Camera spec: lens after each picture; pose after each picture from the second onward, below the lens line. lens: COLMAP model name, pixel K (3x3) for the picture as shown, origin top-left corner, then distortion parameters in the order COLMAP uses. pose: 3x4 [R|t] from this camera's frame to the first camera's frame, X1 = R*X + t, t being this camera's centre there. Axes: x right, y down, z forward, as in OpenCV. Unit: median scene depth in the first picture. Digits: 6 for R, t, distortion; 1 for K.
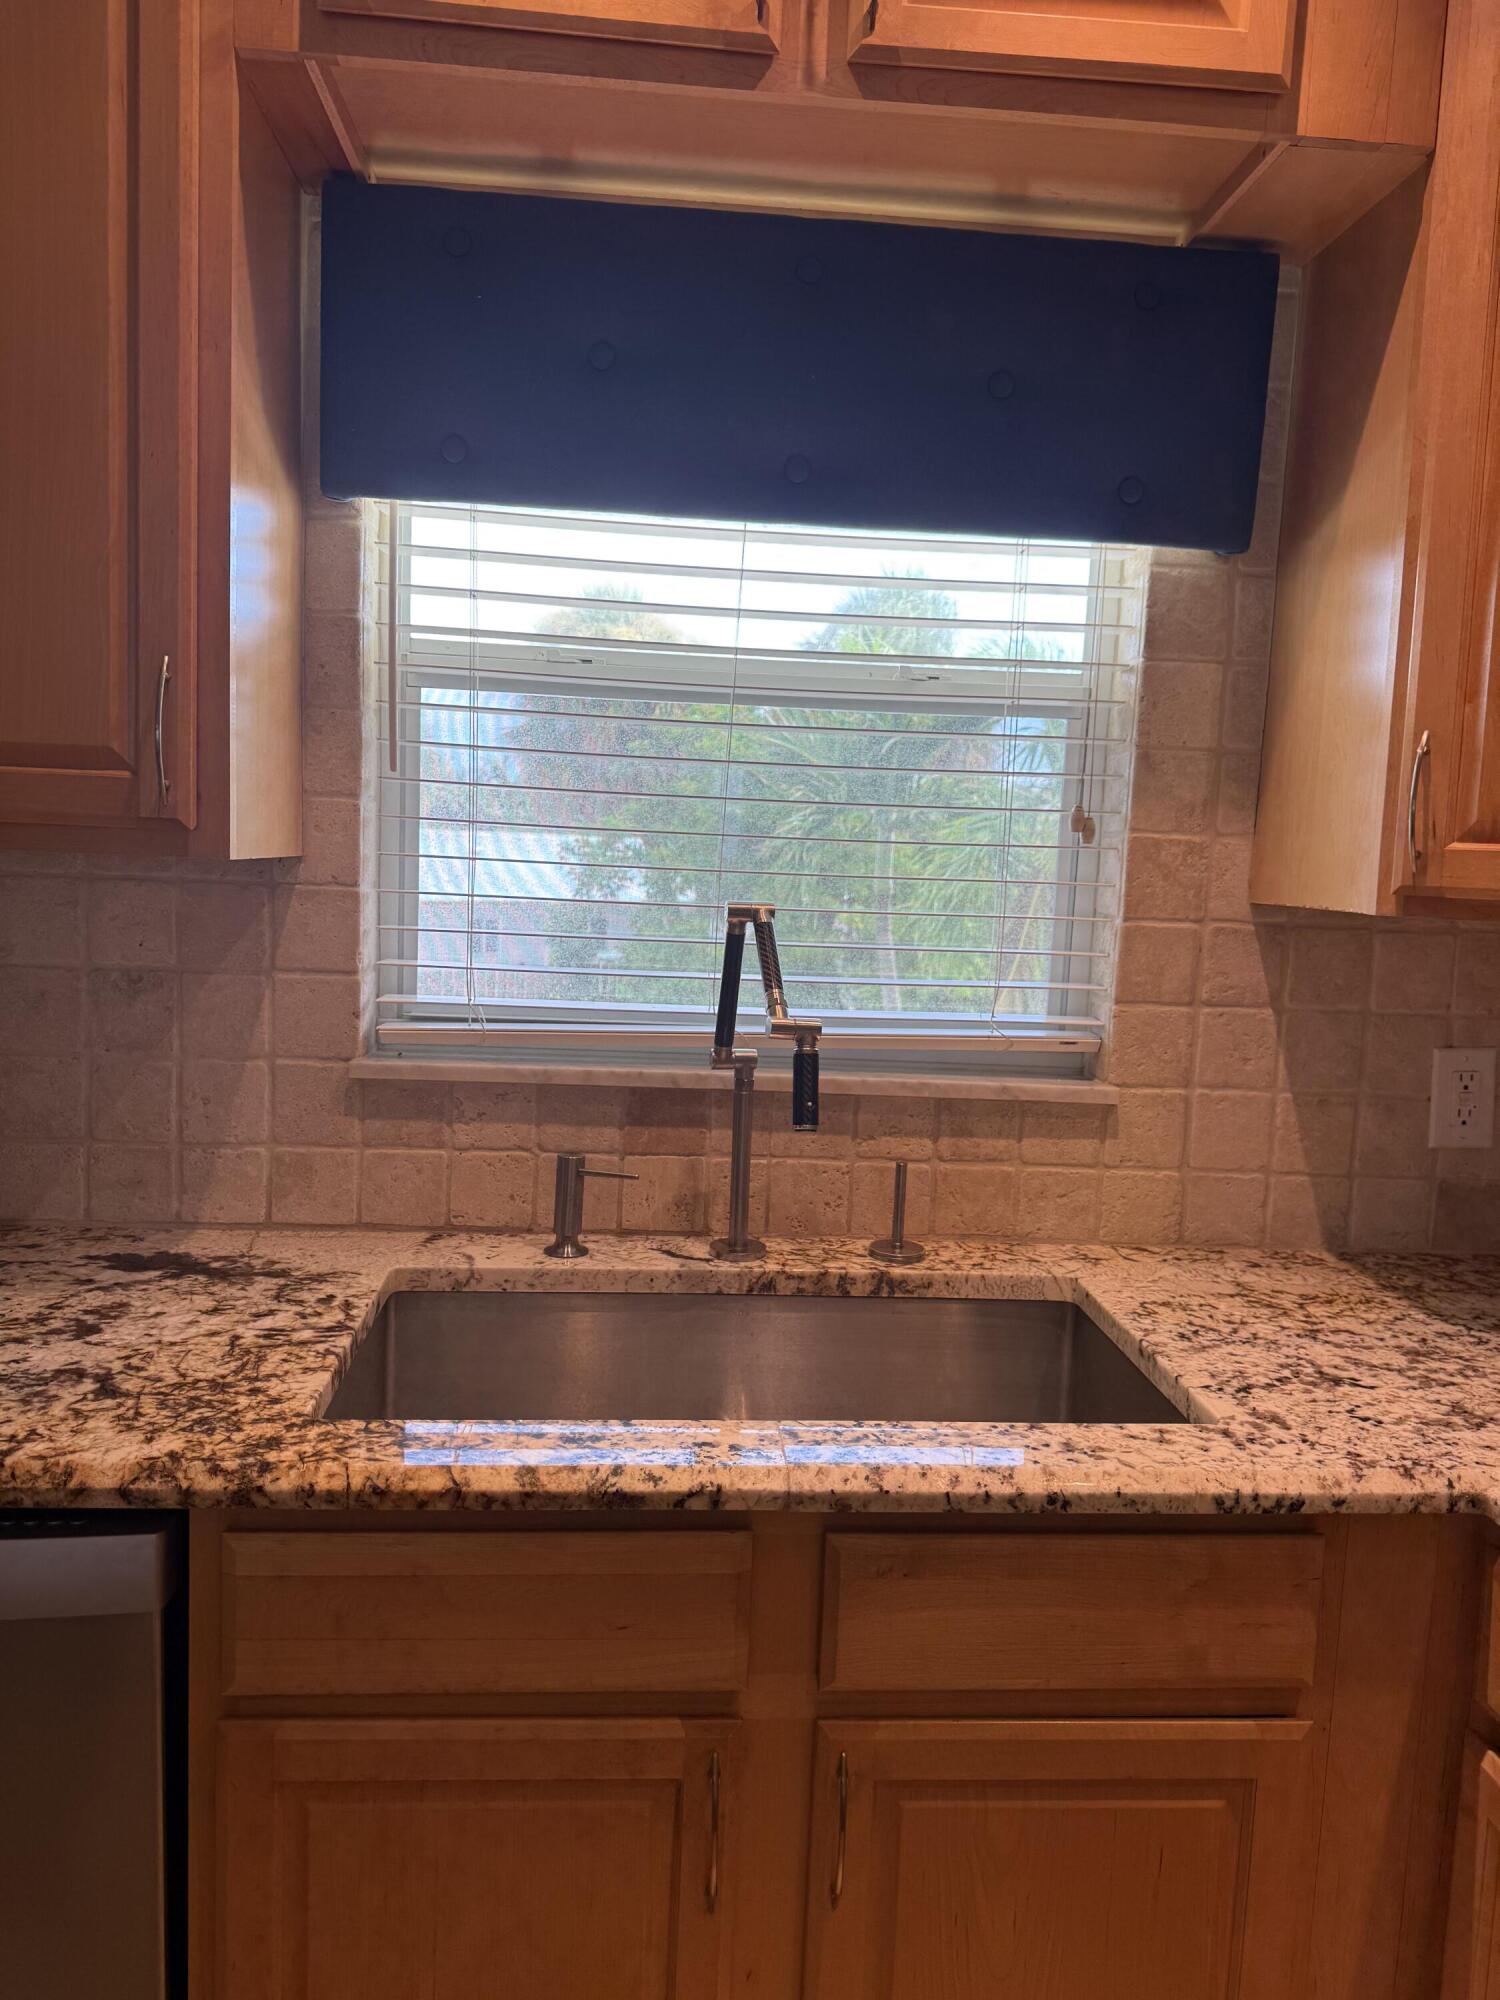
lens RADIAL K [[1418.0, 0, 751.3], [0, 1418.0, 998.5], [0, 0, 1]] dist [-0.009043, -0.008392]
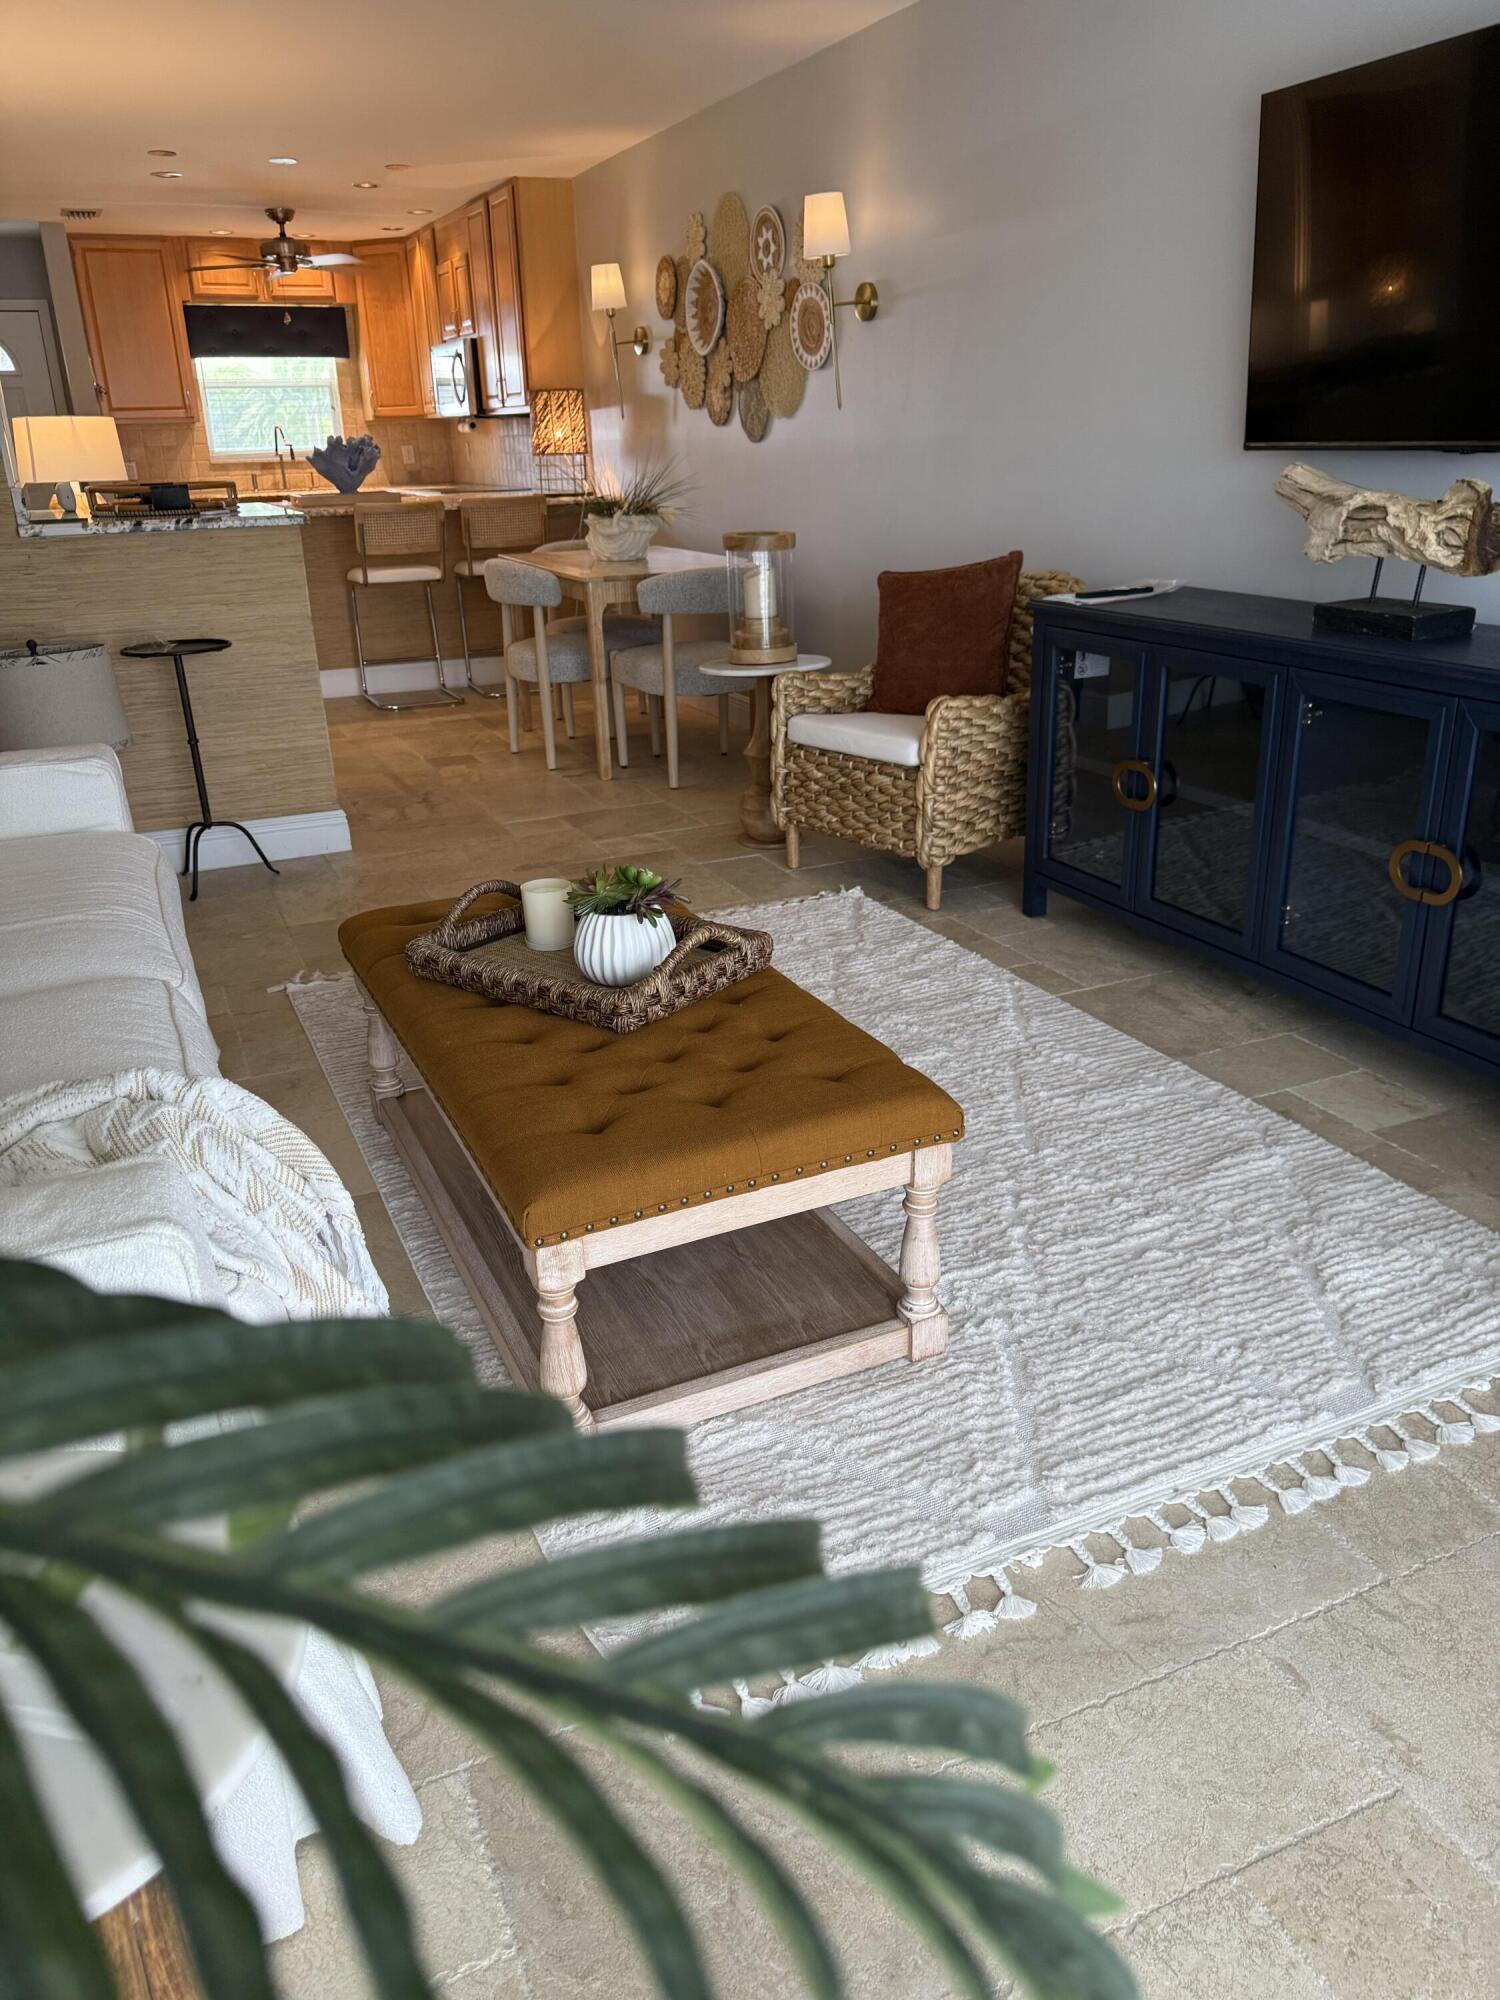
lens RADIAL K [[1418.0, 0, 752.1], [0, 1418.0, 1000.8], [0, 0, 1]] dist [-0.009043, -0.008392]
pose [[0.928647, -0.196432, 0.314690, -0.467970], [0.105950, 0.953408, 0.282468, 0.737182], [-0.355514, -0.228971, 0.906191, -5.419671]]
